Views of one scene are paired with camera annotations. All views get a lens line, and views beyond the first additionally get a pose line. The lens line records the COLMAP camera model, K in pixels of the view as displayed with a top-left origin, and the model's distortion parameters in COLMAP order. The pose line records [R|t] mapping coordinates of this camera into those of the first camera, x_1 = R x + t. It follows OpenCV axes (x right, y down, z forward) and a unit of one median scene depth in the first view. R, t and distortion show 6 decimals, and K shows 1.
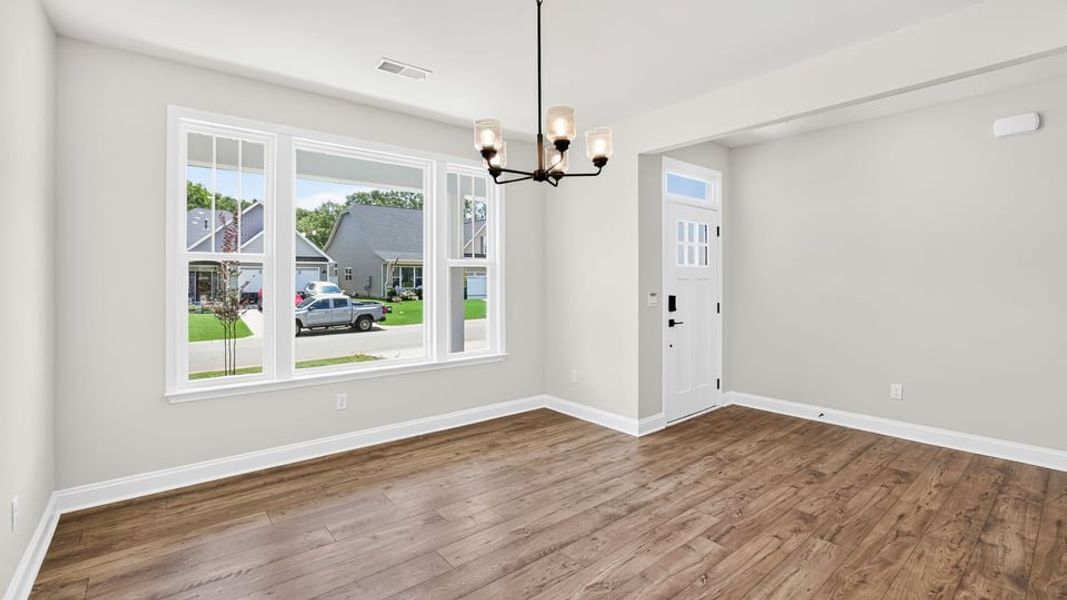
lens RADIAL K [[474.9, 0, 537.9], [0, 474.9, 292.6], [0, 0, 1]] dist [-0.002719, 0.003516]
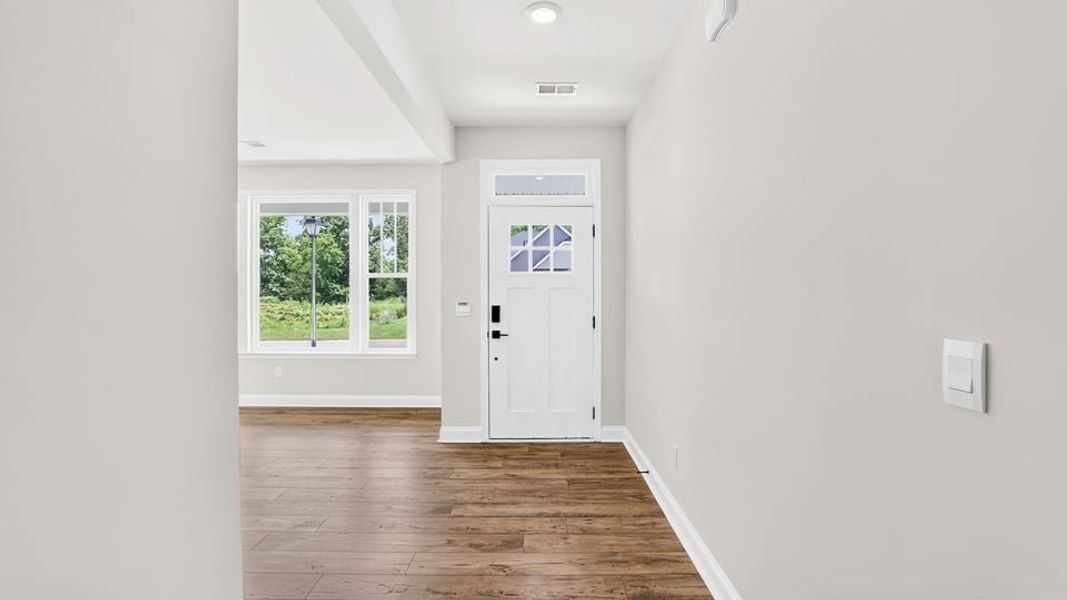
lens RADIAL K [[474.9, 0, 543.1], [0, 474.9, 302.4], [0, 0, 1]] dist [-0.002719, 0.003516]
pose [[0.753381, 0.010859, -0.657495, 0.974010], [-0.017154, 0.999848, -0.003143, 0.001396], [0.657360, 0.013646, 0.753453, 0.348957]]
